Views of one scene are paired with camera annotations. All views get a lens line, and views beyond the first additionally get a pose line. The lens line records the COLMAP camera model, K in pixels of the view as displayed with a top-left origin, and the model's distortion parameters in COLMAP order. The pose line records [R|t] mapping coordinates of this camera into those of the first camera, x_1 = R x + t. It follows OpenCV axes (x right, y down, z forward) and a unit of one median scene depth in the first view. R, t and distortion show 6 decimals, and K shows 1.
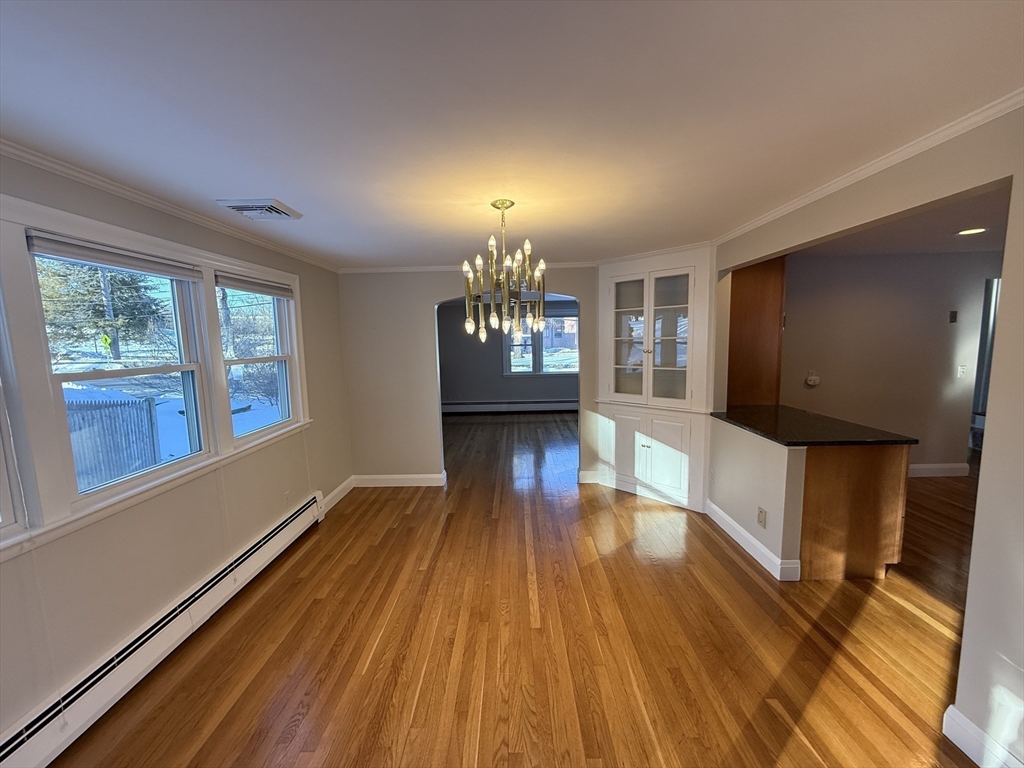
lens RADIAL K [[407.2, 0, 513.6], [0, 407.2, 388.6], [0, 0, 1]] dist [0.003074, -0.000002]
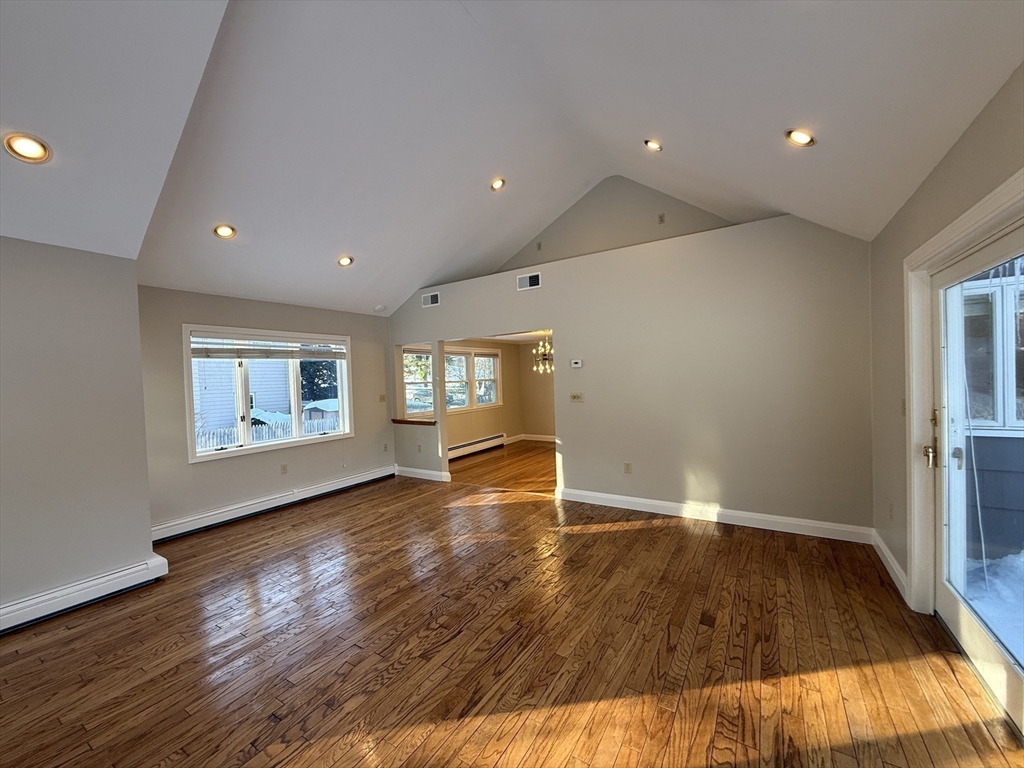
lens RADIAL K [[407.2, 0, 511.2], [0, 407.2, 384.1], [0, 0, 1]] dist [0.003074, -0.000002]
pose [[0.850567, 0.000709, -0.525867, 1.205573], [-0.045789, 0.996301, -0.072718, 0.182729], [0.523870, 0.085930, 0.847453, -1.558105]]
